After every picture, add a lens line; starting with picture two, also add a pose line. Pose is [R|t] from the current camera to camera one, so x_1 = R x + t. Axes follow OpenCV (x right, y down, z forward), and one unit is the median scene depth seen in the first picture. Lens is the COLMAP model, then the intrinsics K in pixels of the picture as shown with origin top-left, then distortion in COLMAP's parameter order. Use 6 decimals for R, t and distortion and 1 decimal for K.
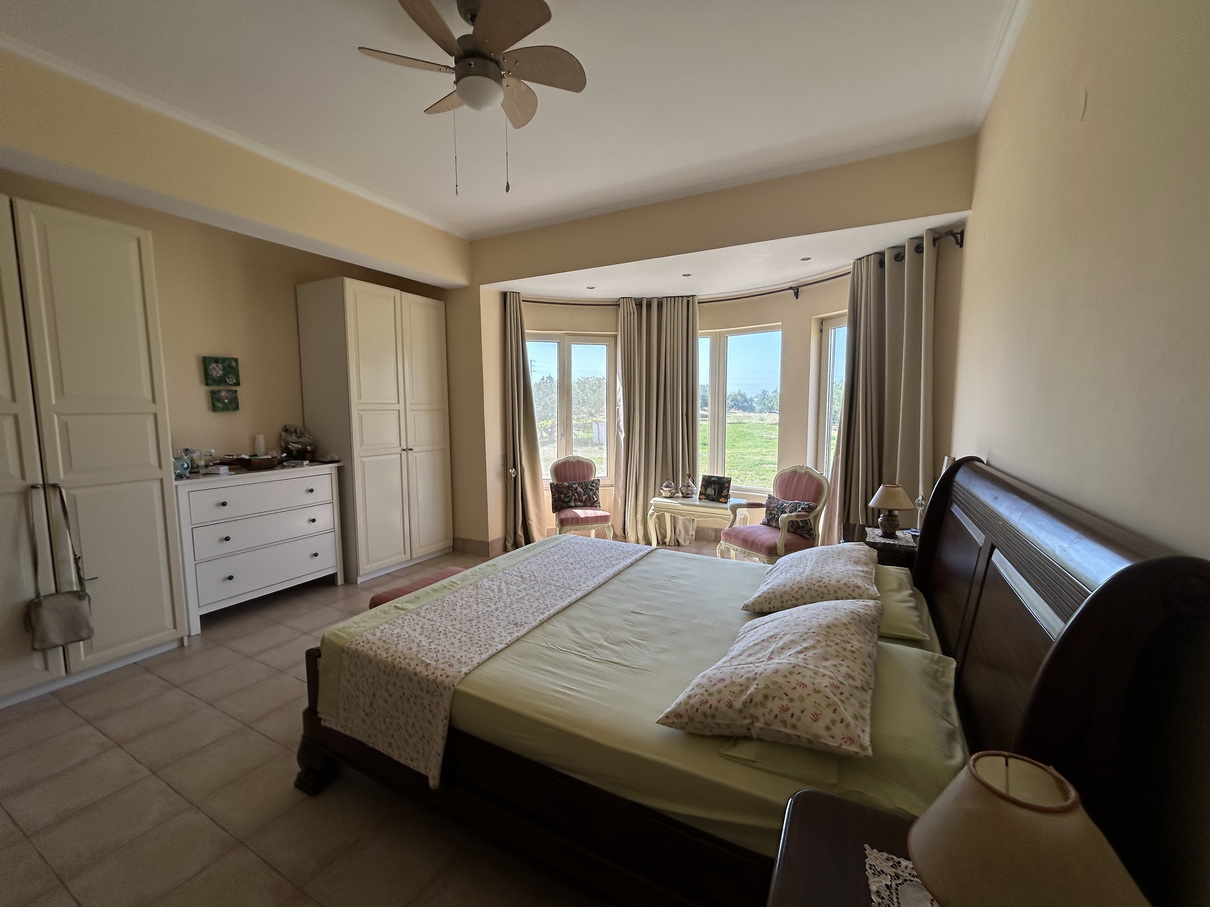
lens RADIAL K [[492.2, 0, 604.5], [0, 492.2, 455.6], [0, 0, 1]] dist [0.001013, 0.000823]
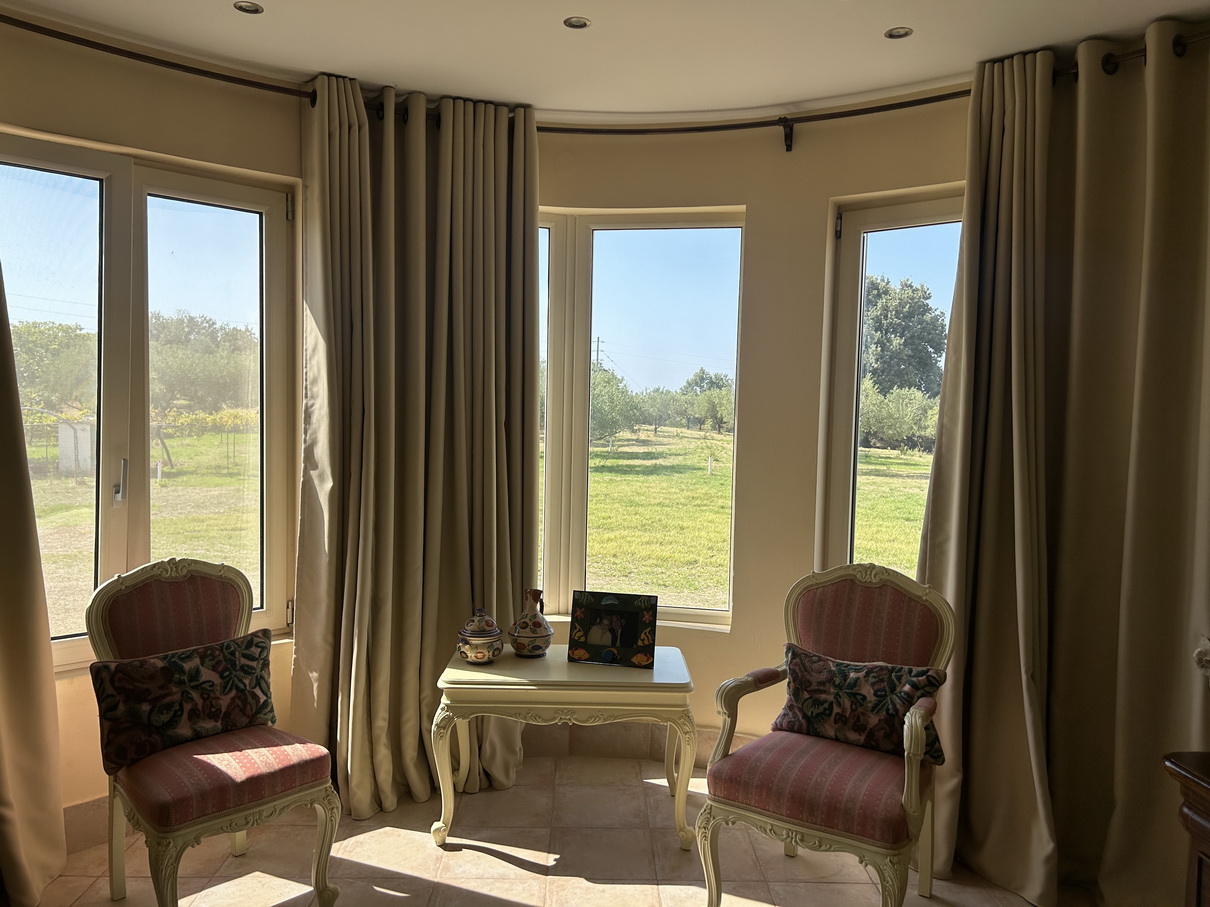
lens RADIAL K [[908.5, 0, 606.2], [0, 908.5, 456.5], [0, 0, 1]] dist [0.061131, -0.070782]
pose [[0.865703, -0.007732, 0.500498, -0.119657], [0.024323, 0.999349, -0.026632, -0.043124], [-0.499967, 0.035229, 0.865328, 0.396443]]
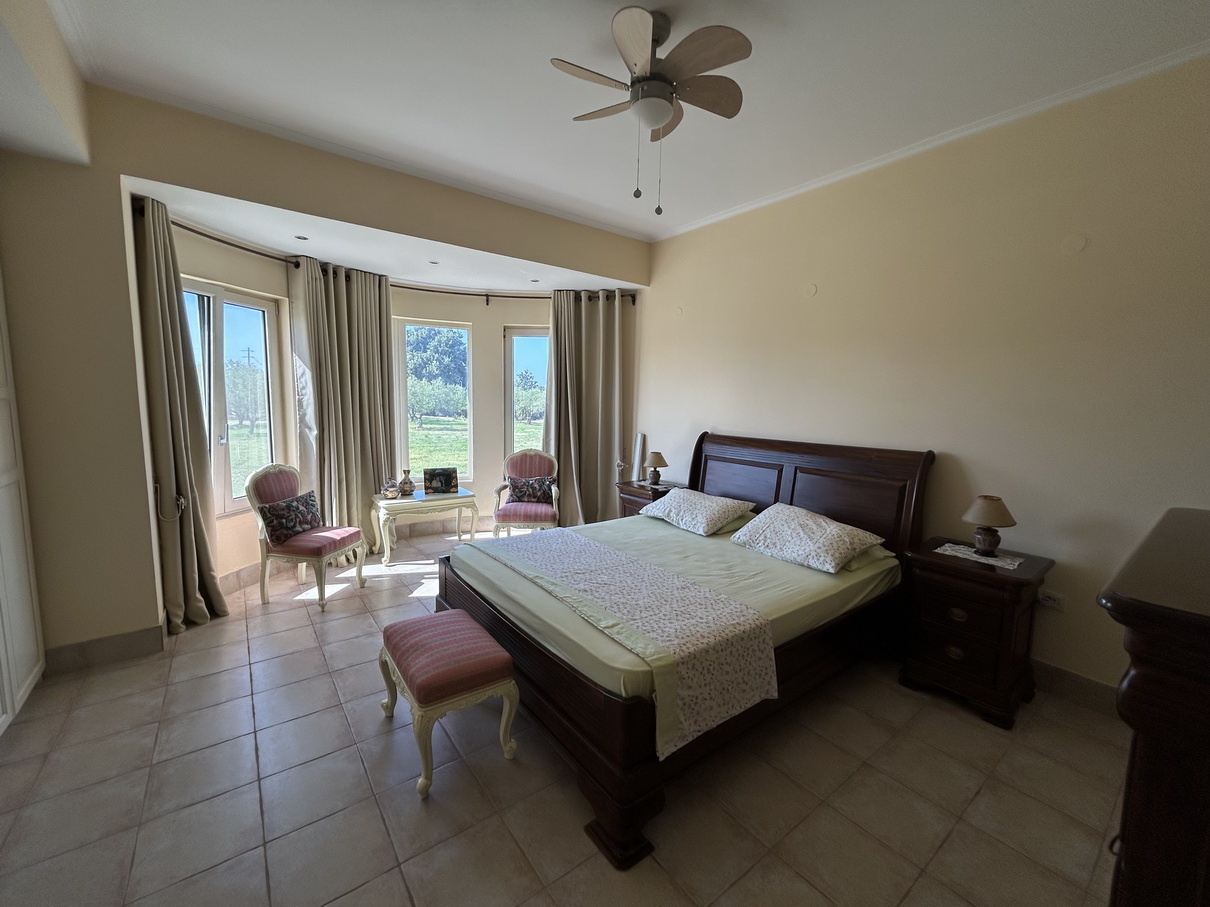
lens RADIAL K [[492.2, 0, 604.5], [0, 492.2, 455.6], [0, 0, 1]] dist [0.001013, 0.000823]
pose [[0.409645, -0.095134, 0.907271, -0.536342], [0.068950, 0.994931, 0.073194, -0.033152], [-0.909635, 0.032573, 0.414129, 0.271755]]
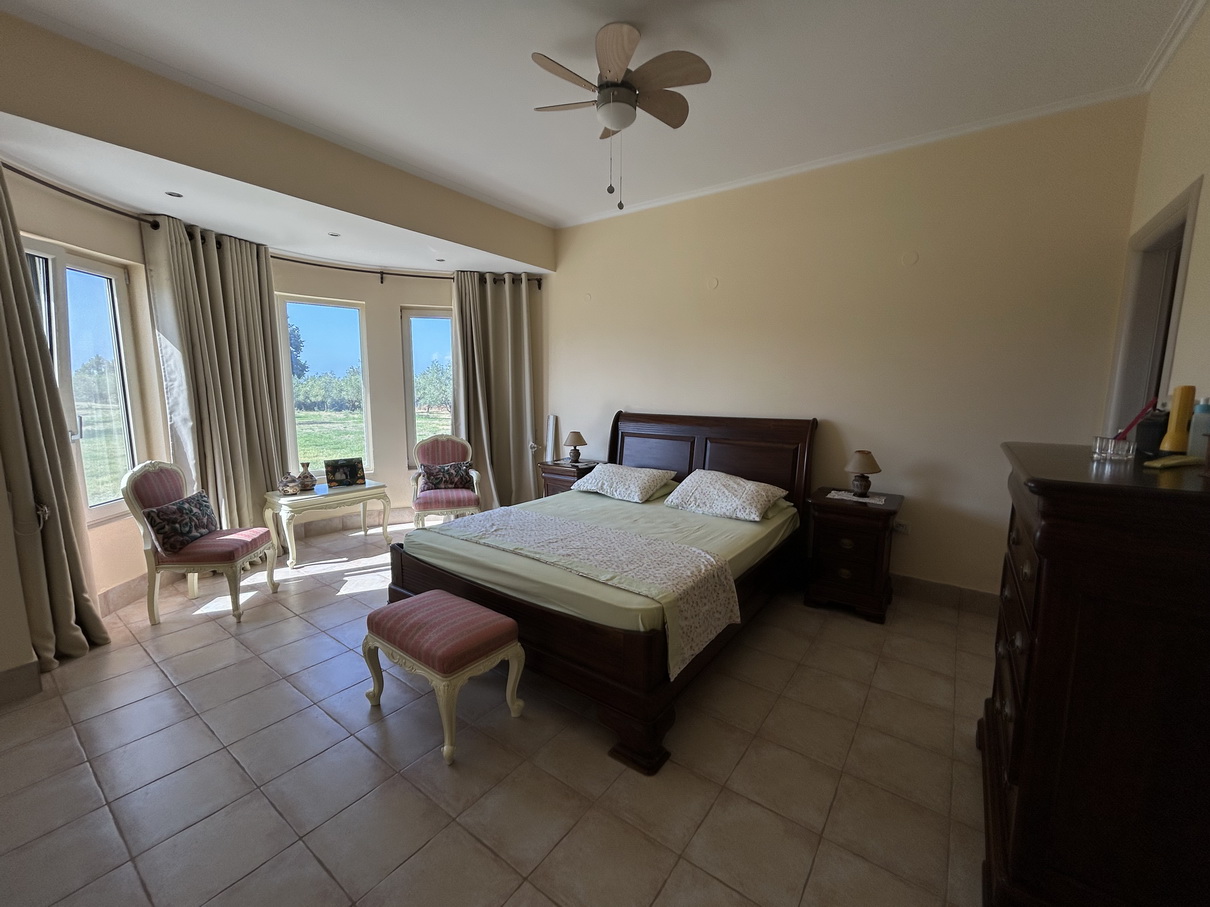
lens RADIAL K [[494.9, 0, 604.3], [0, 494.9, 456.4], [0, 0, 1]] dist [0.002436, 0.000253]
pose [[0.134509, -0.135008, 0.981672, -0.614801], [0.091494, 0.988135, 0.123360, -0.032553], [-0.986679, 0.073224, 0.145265, 0.369317]]
